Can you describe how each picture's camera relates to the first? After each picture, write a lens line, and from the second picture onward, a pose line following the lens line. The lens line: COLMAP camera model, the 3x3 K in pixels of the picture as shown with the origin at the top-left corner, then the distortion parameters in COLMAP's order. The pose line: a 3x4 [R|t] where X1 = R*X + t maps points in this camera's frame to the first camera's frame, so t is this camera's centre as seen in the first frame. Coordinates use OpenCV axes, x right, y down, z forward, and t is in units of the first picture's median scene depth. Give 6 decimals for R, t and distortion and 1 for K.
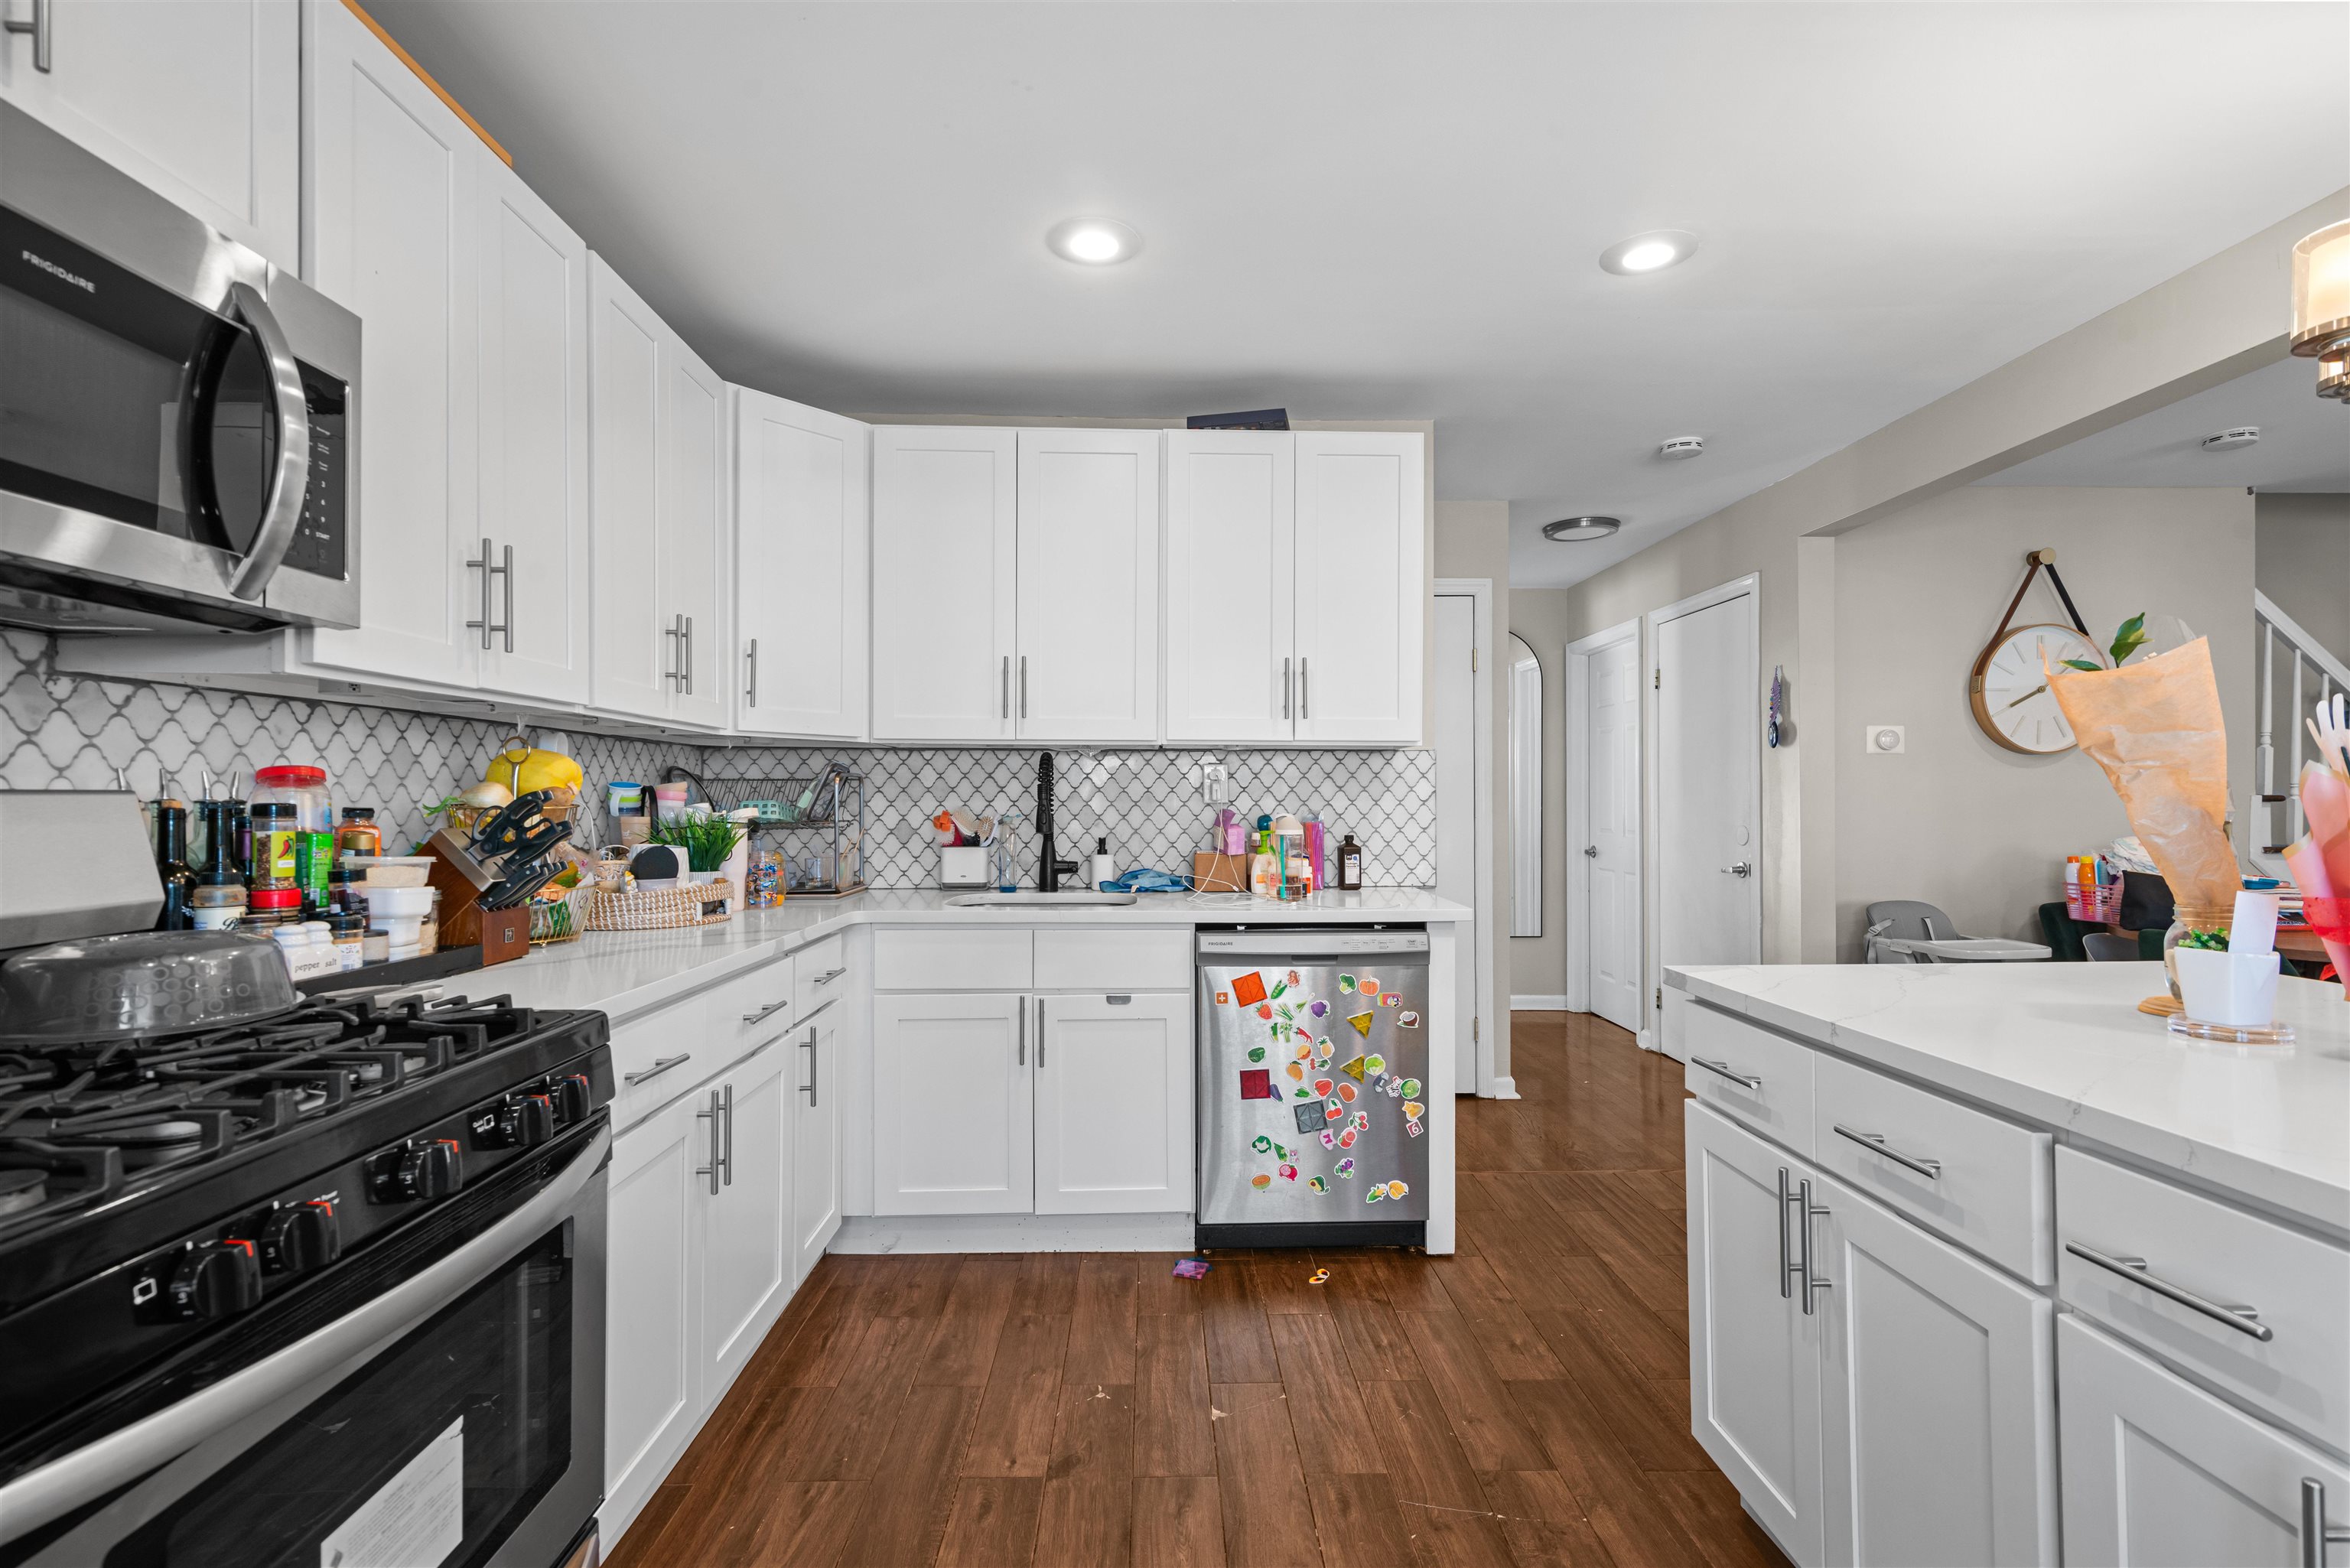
lens RADIAL K [[1082.6, 0, 1183.7], [0, 1082.6, 790.3], [0, 0, 1]] dist [0.000595, 0.000042]
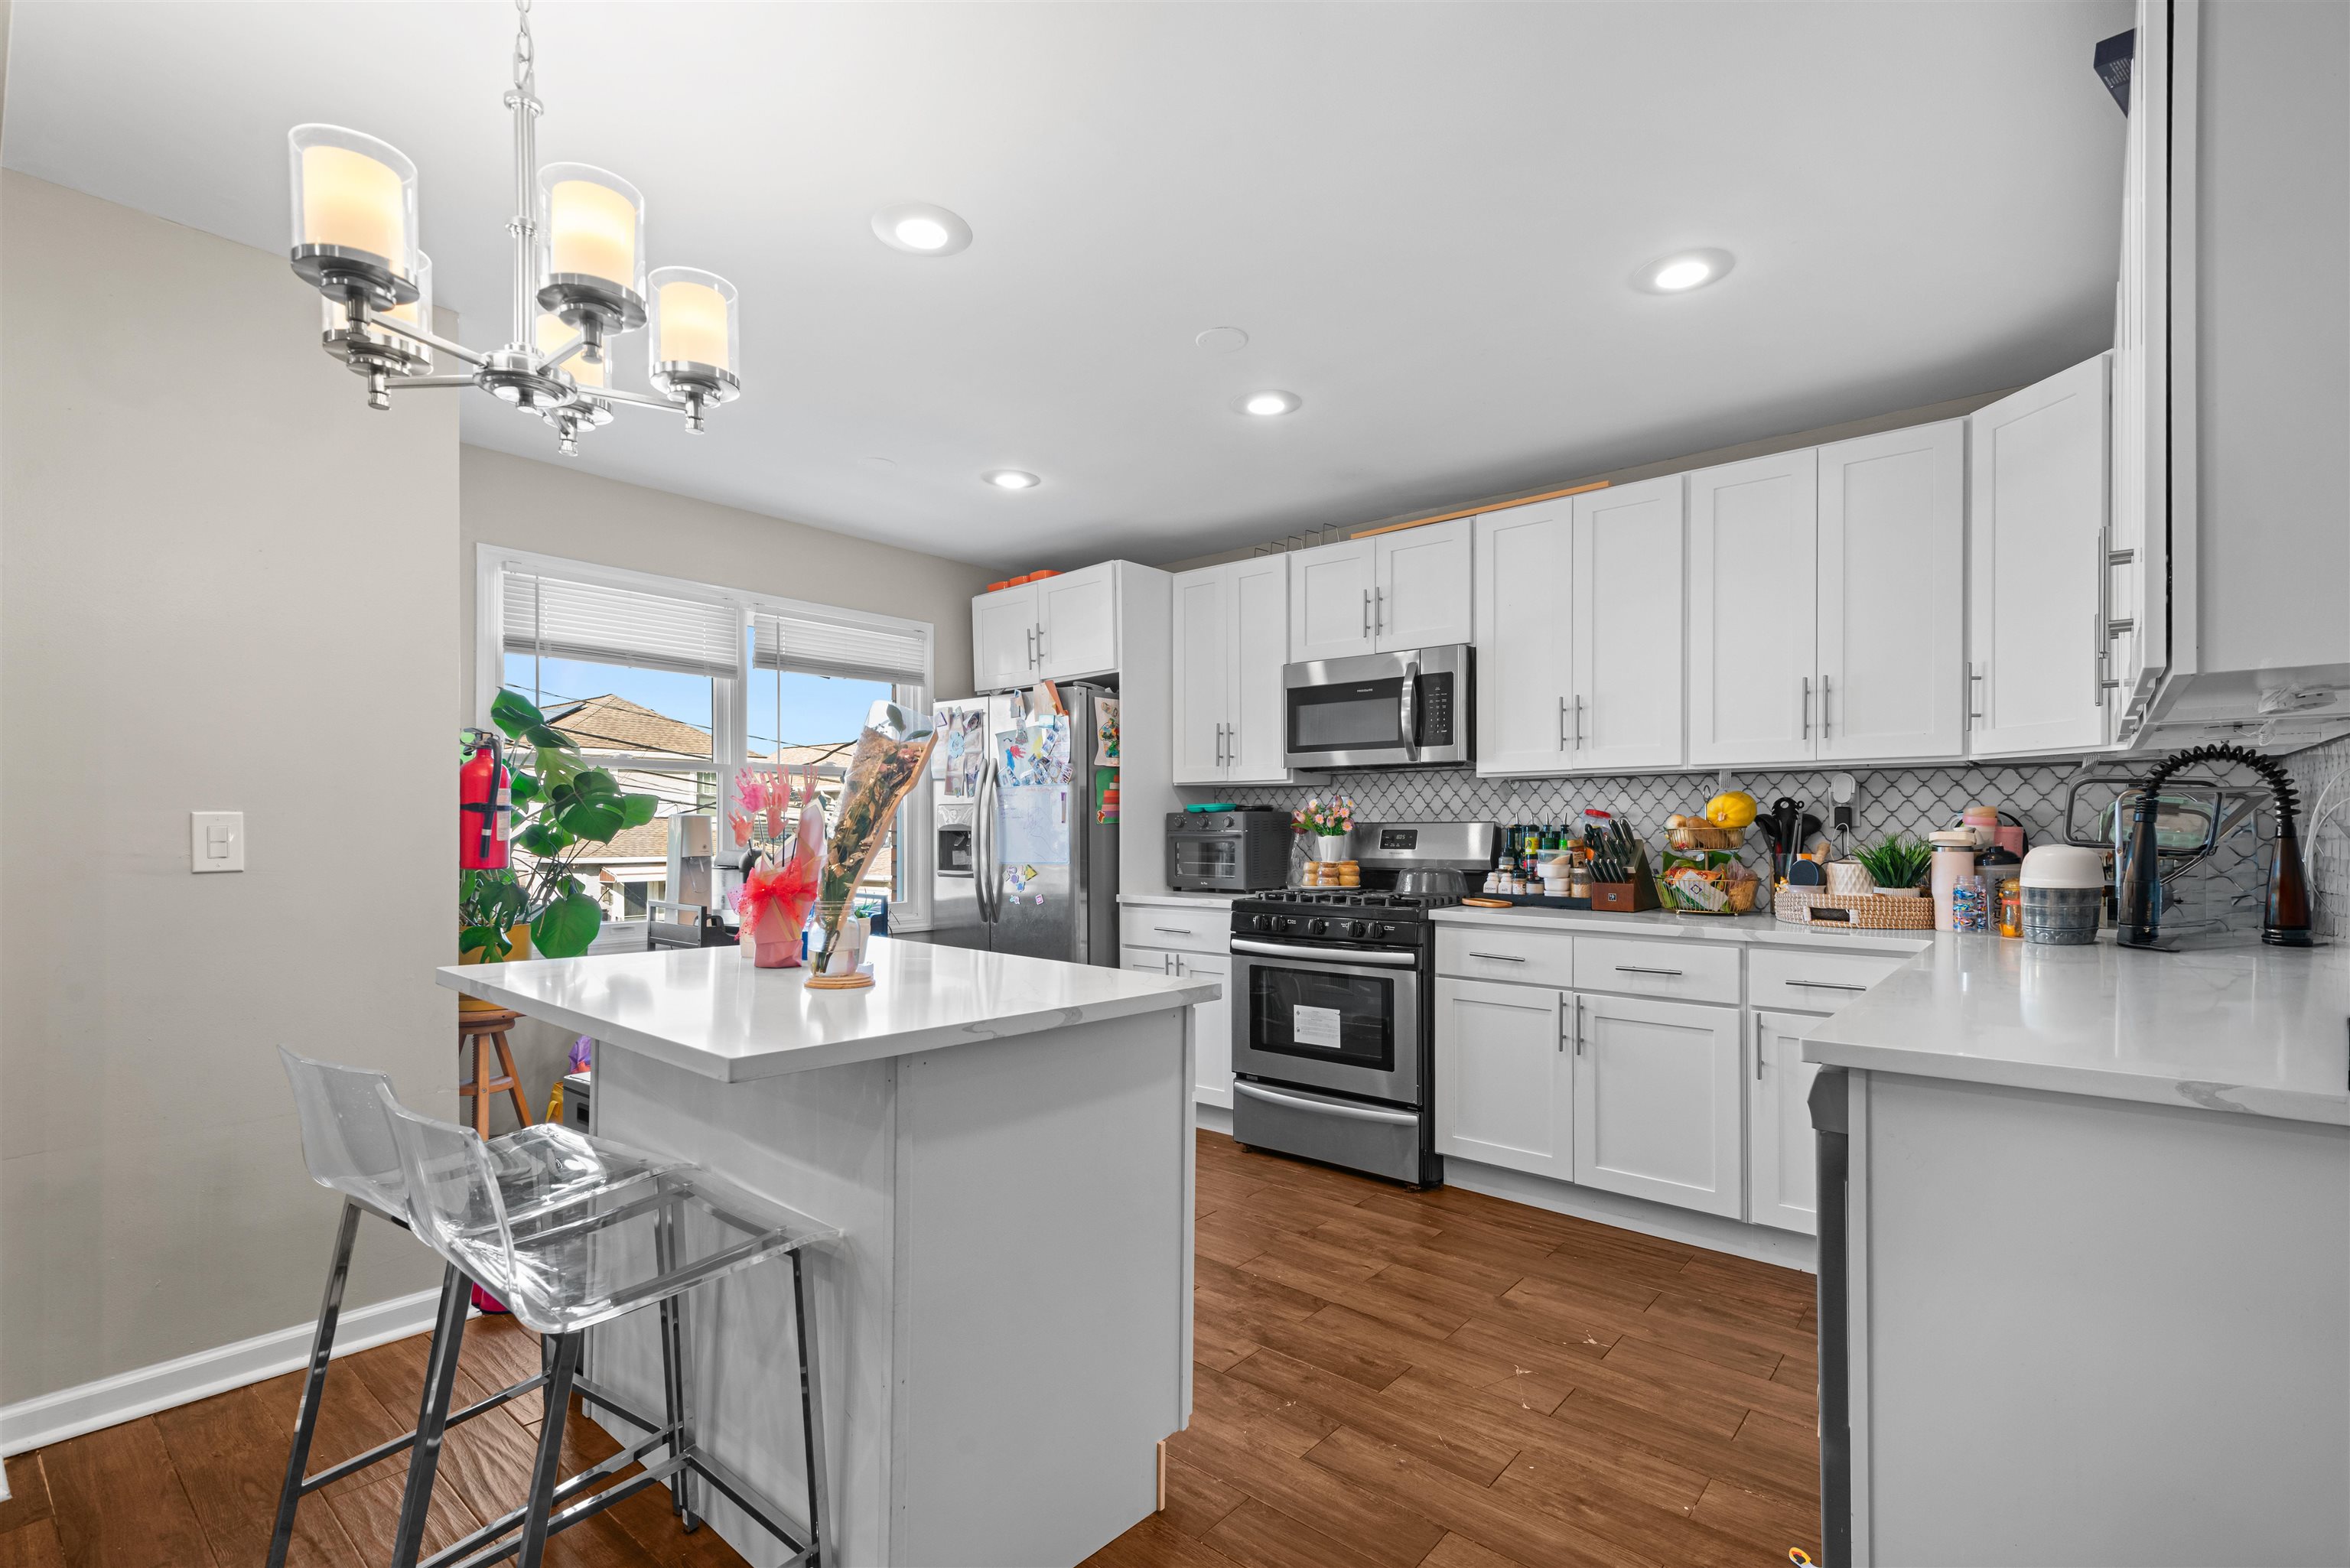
lens RADIAL K [[1082.6, 0, 1174.7], [0, 1082.6, 804.1], [0, 0, 1]] dist [0.000595, 0.000042]
pose [[-0.666885, -0.009713, -0.745097, 1.210577], [0.004763, 0.999839, -0.017297, 0.001458], [0.745145, -0.015084, -0.666731, 1.607029]]
